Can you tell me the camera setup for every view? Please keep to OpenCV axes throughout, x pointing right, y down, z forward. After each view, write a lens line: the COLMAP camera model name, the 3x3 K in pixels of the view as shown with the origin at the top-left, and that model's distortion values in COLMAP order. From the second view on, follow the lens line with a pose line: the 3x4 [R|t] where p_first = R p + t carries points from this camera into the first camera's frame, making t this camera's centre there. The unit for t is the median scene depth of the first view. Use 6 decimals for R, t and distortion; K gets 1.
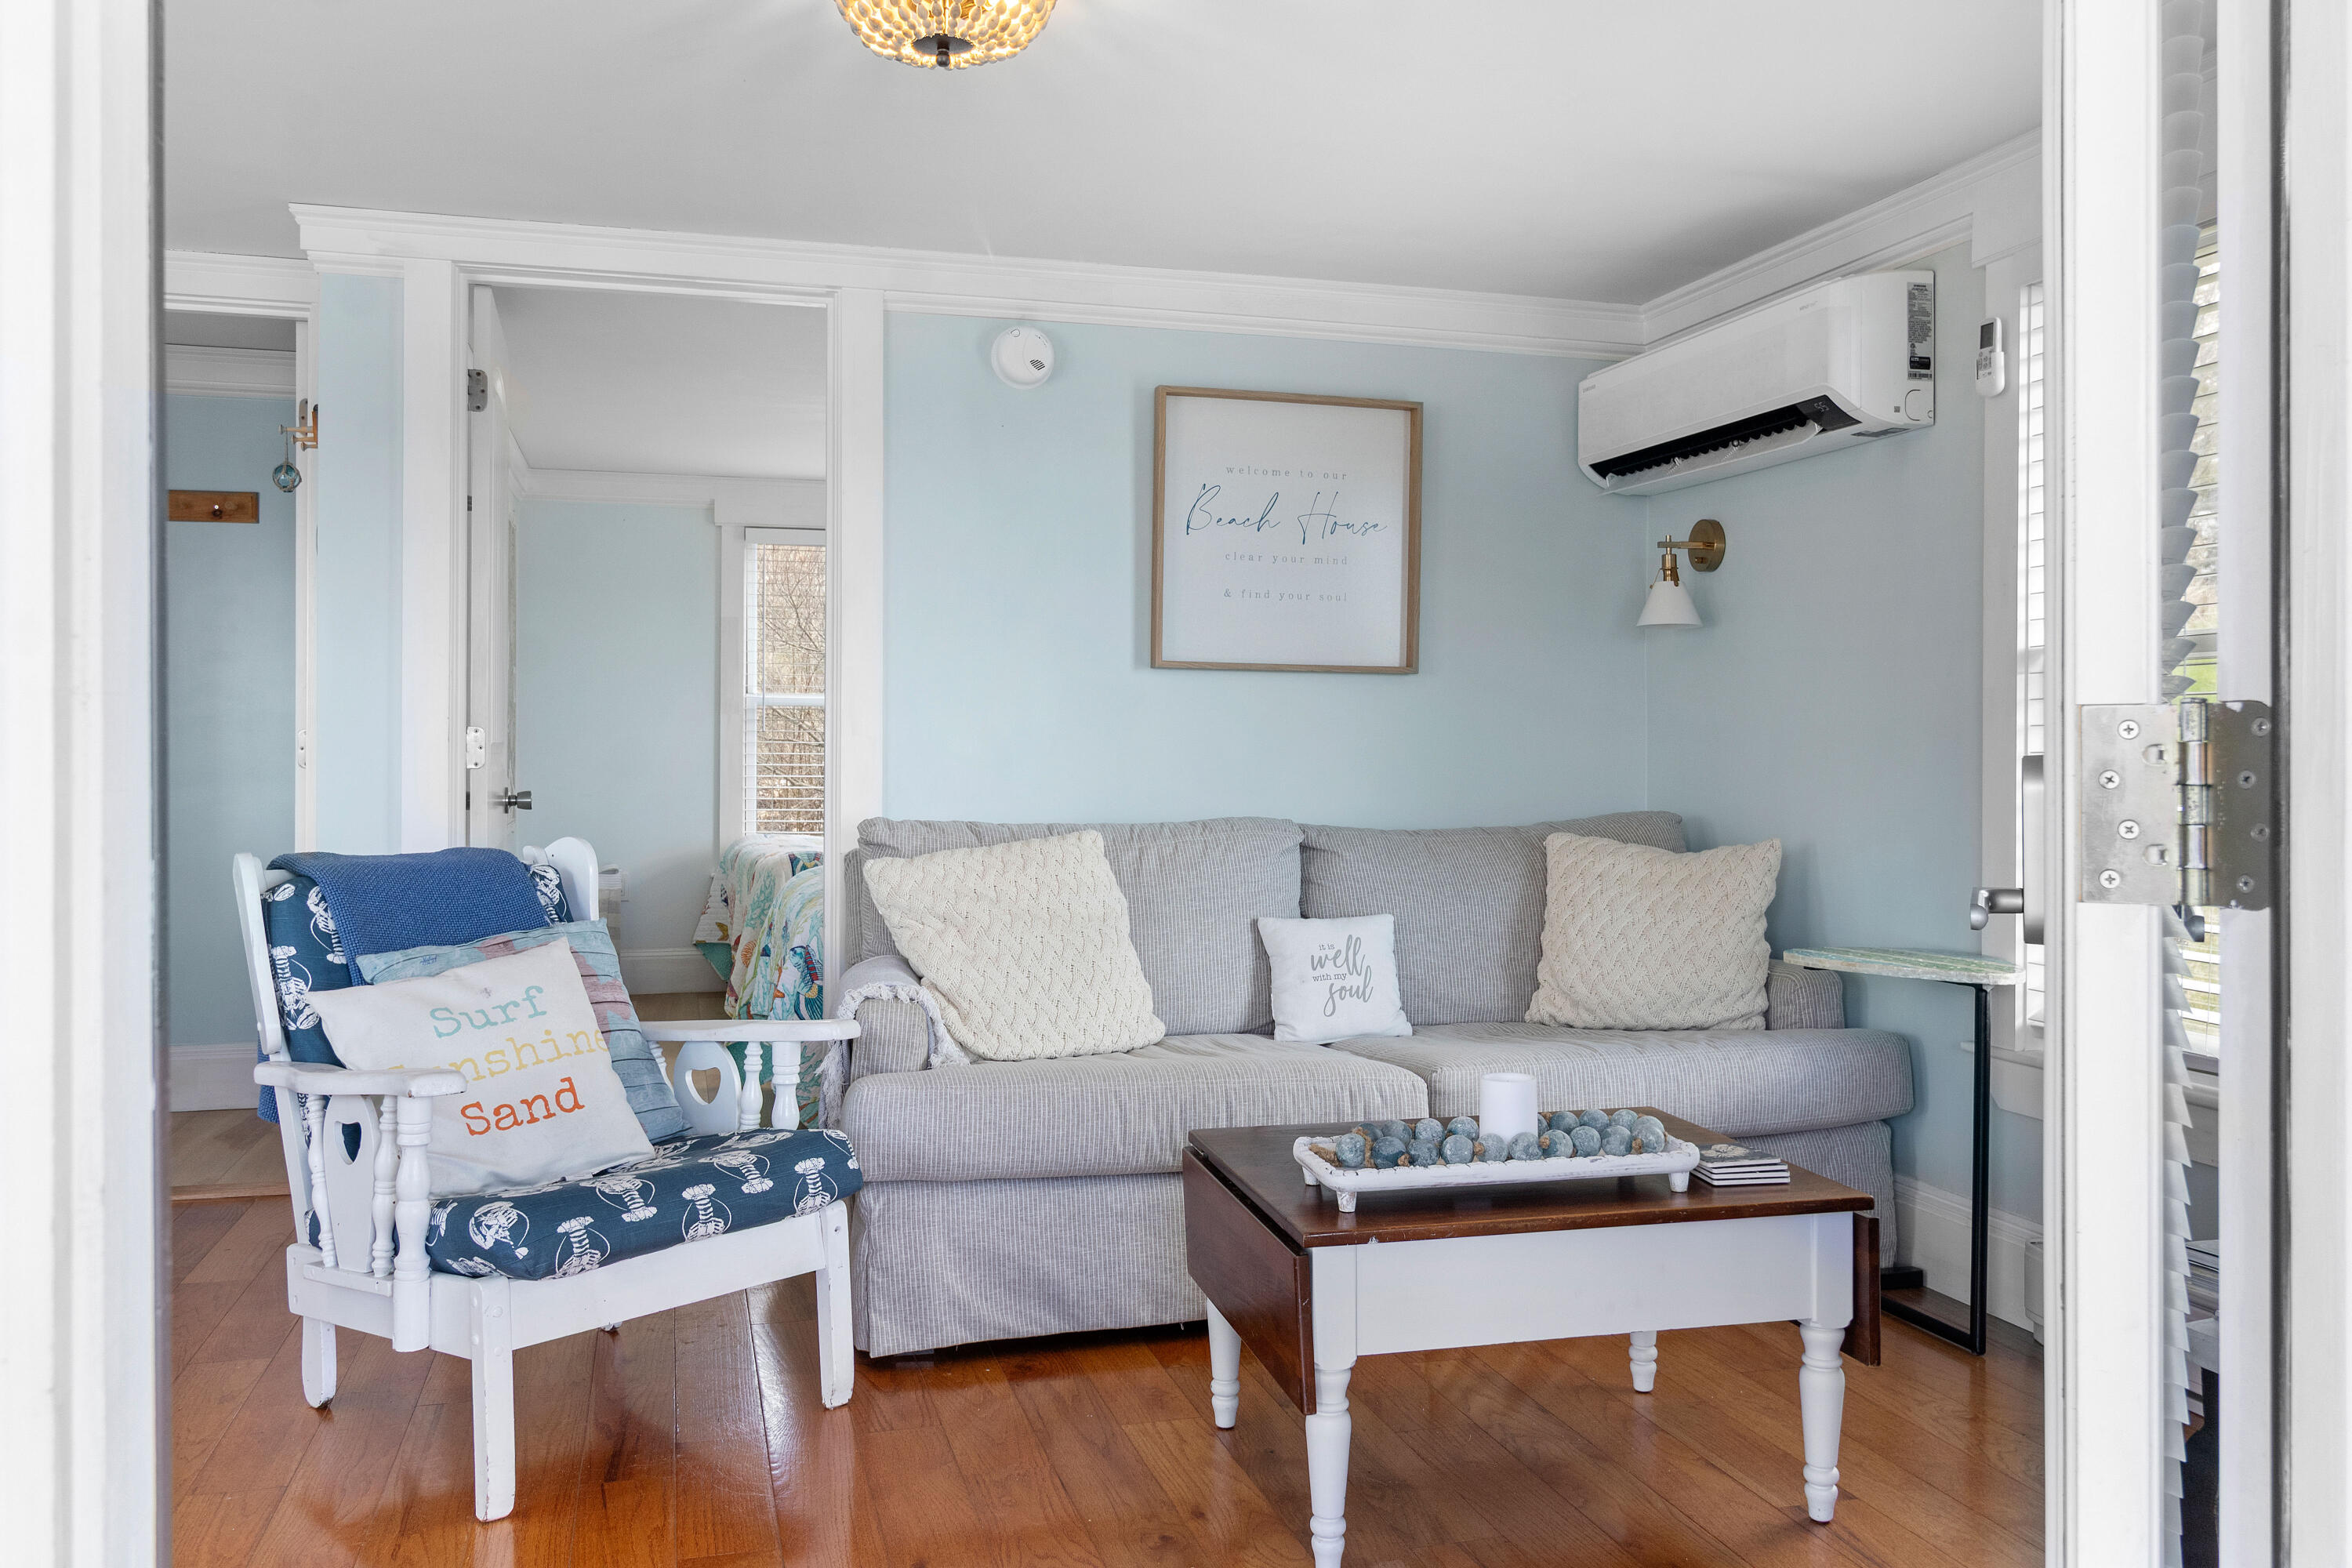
lens RADIAL K [[1868.6, 0, 1175.7], [0, 1868.6, 754.3], [0, 0, 1]] dist [-0.005360, -0.000688]
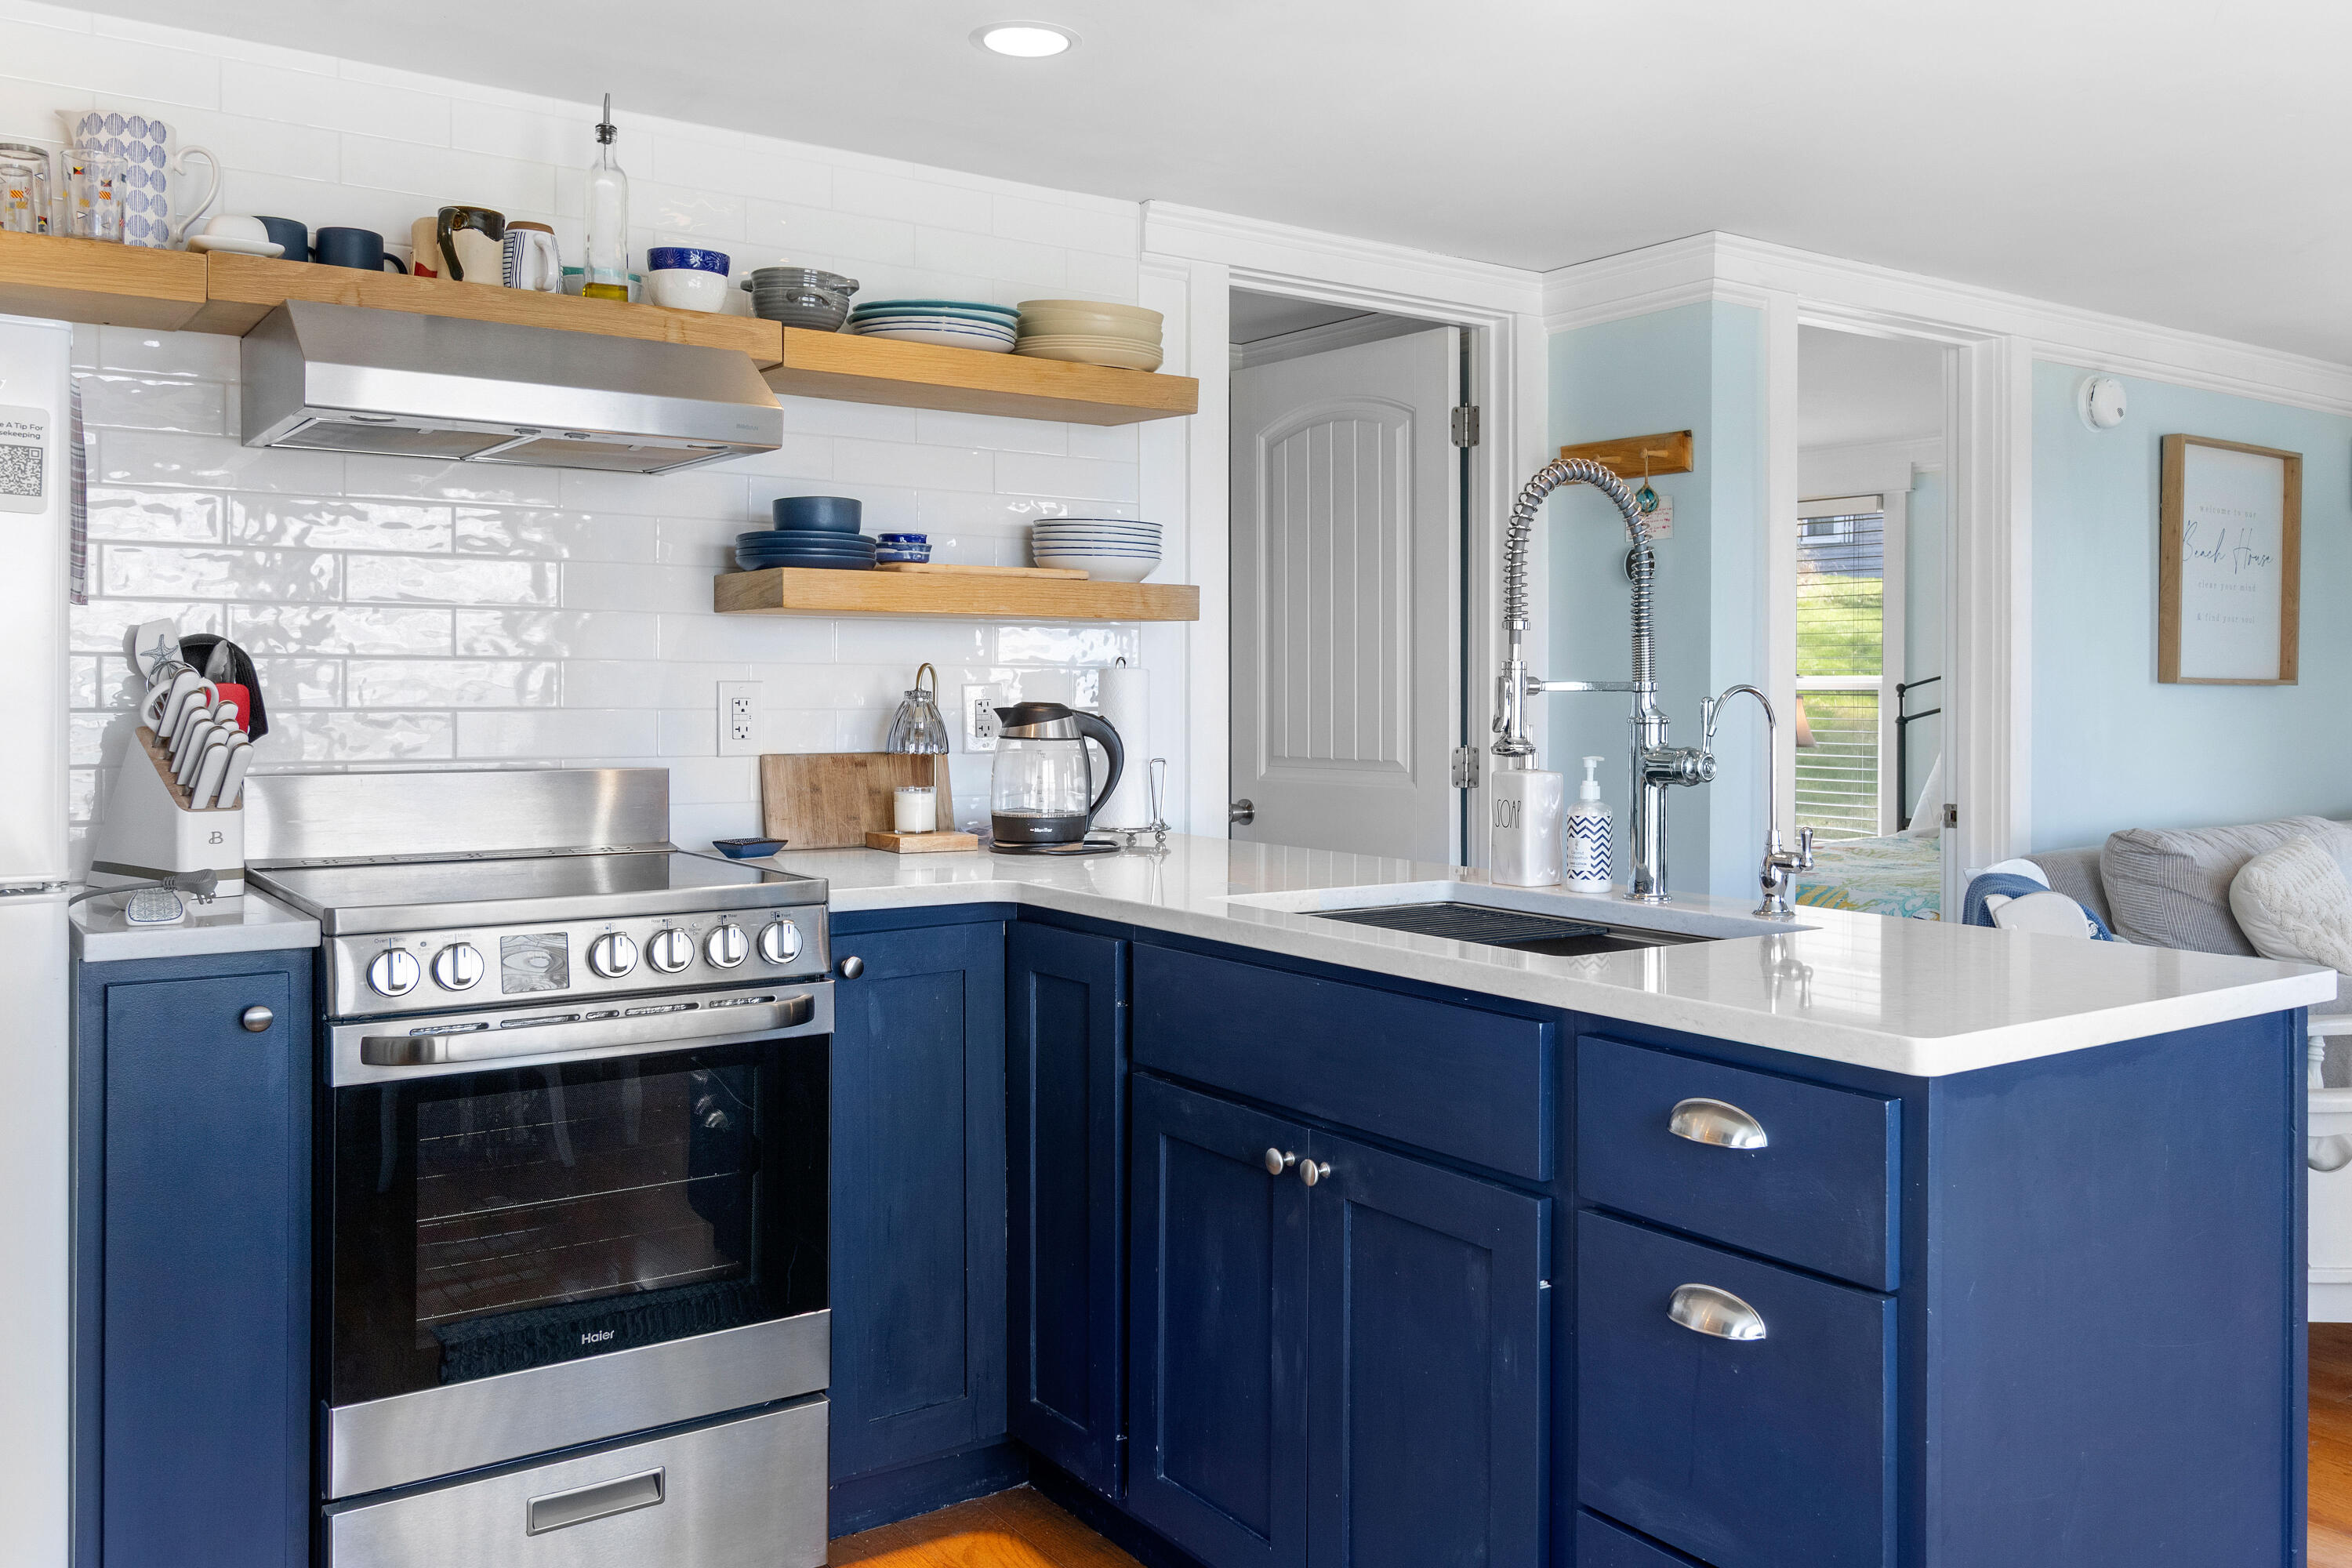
lens RADIAL K [[1868.3, 0, 1173.0], [0, 1868.3, 694.3], [0, 0, 1]] dist [0.000867, 0.009848]
pose [[0.939763, -0.005039, 0.341790, -0.976653], [0.004293, 0.999986, 0.002938, -0.046317], [-0.341800, -0.001294, 0.939772, 0.147479]]
